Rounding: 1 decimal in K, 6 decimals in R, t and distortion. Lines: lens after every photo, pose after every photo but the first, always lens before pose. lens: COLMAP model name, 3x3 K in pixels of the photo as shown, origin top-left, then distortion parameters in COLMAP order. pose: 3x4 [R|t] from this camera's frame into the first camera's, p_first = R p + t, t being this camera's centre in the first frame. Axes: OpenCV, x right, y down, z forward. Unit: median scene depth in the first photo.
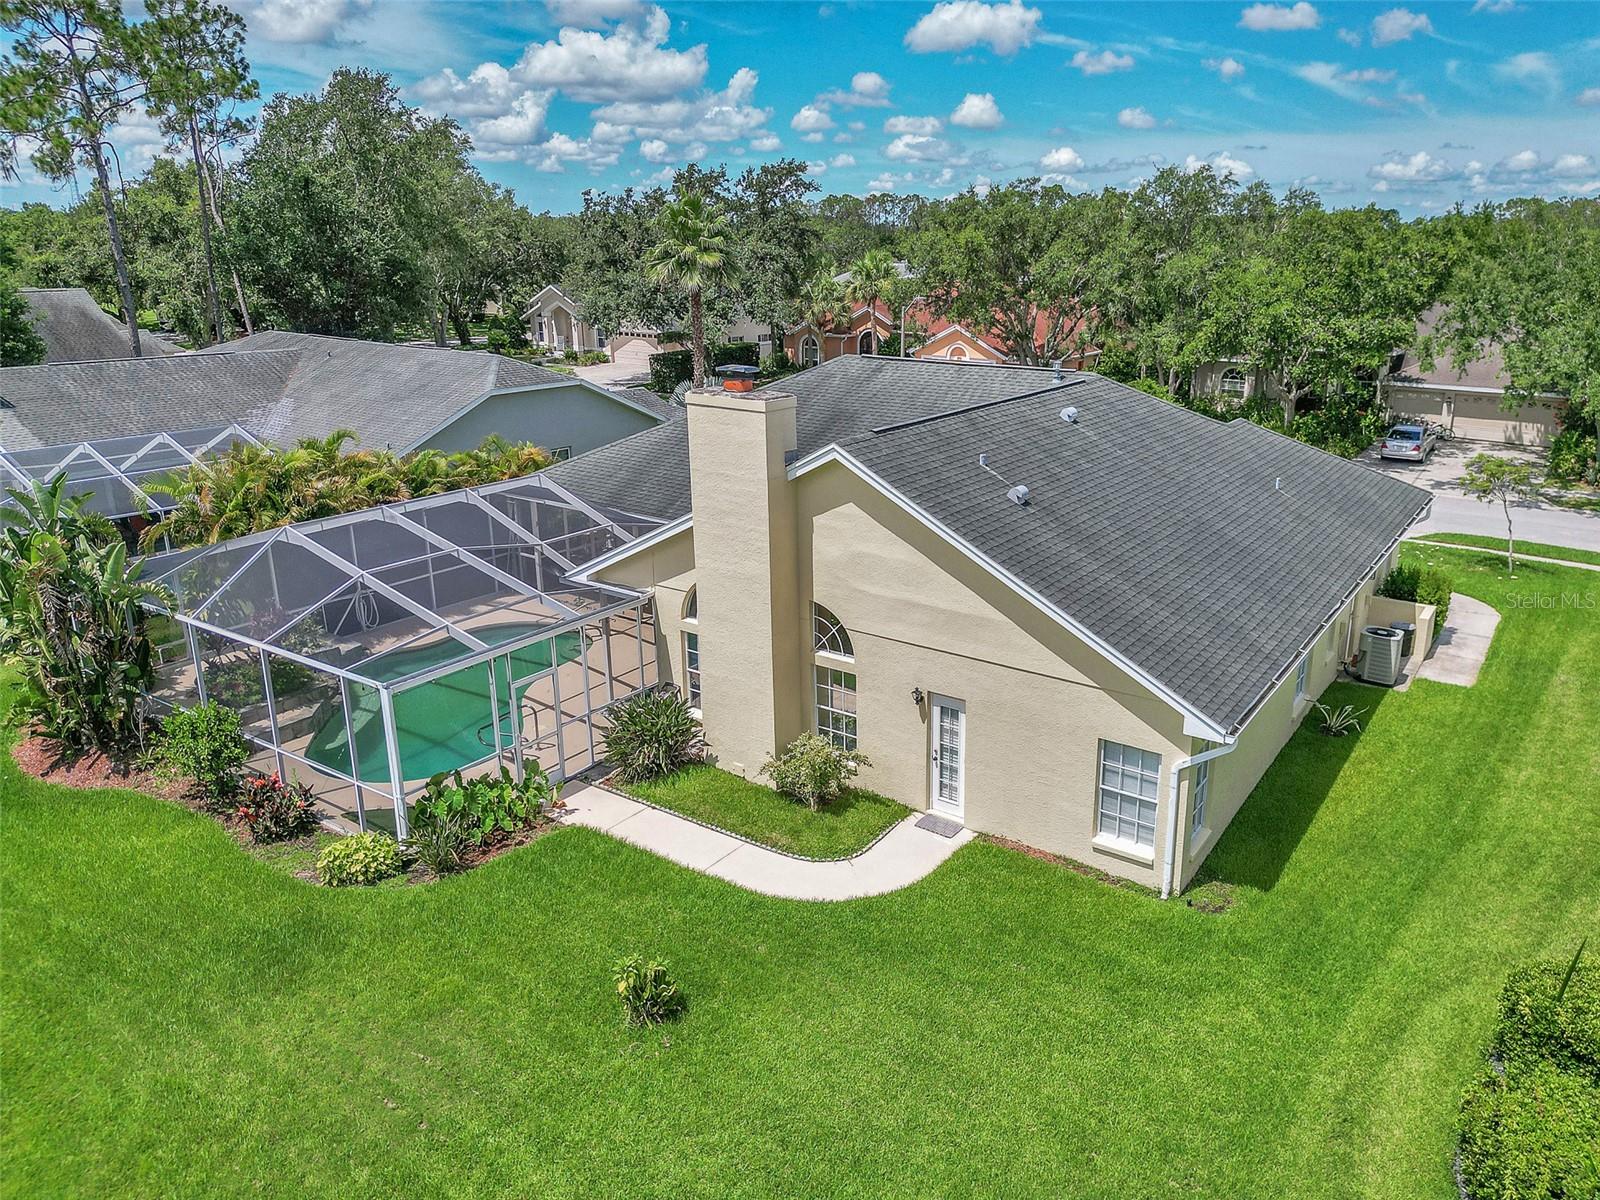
lens RADIAL K [[1130.9, 0, 799.7], [0, 1130.9, 615.4], [0, 0, 1]] dist [0.068322, -0.023137]
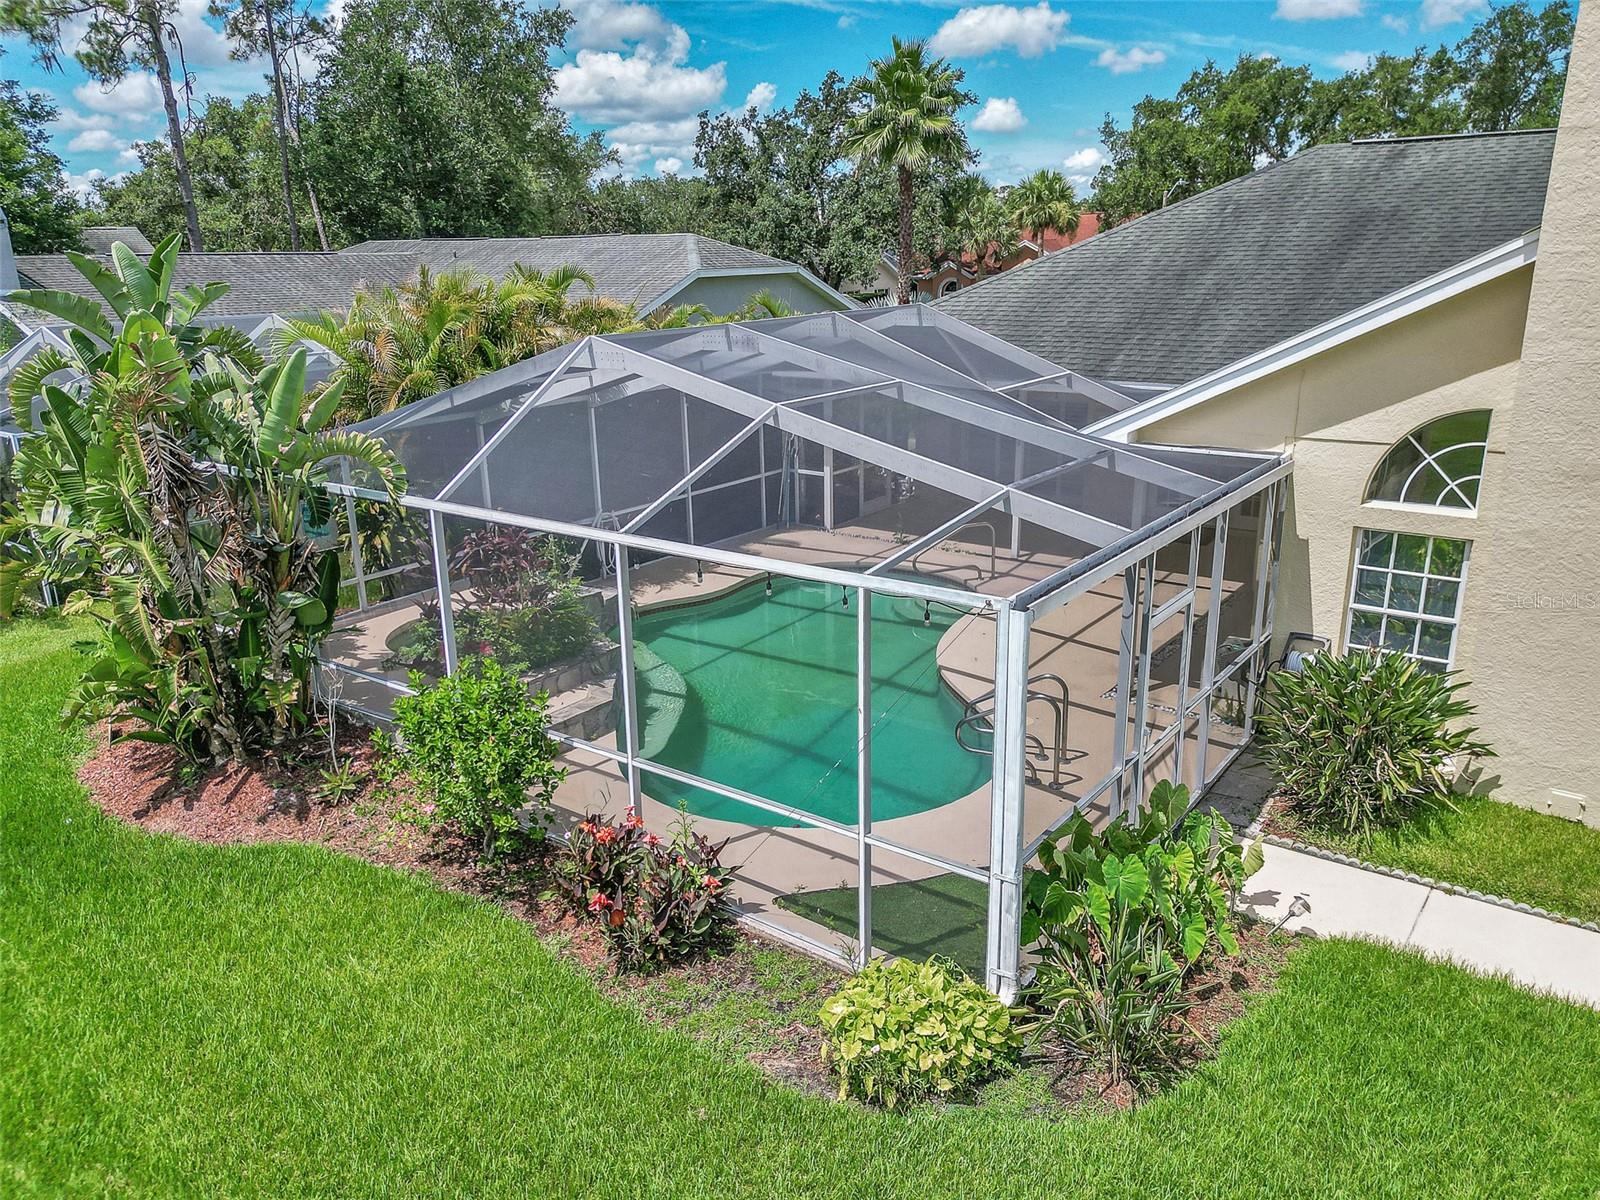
lens RADIAL K [[1130.9, 0, 808.7], [0, 1130.9, 599.6], [0, 0, 1]] dist [0.068322, -0.023137]
pose [[0.999838, -0.011063, -0.014214, -0.345354], [0.010798, 0.999769, -0.018580, 0.054258], [0.014416, 0.018423, 0.999726, 0.487167]]
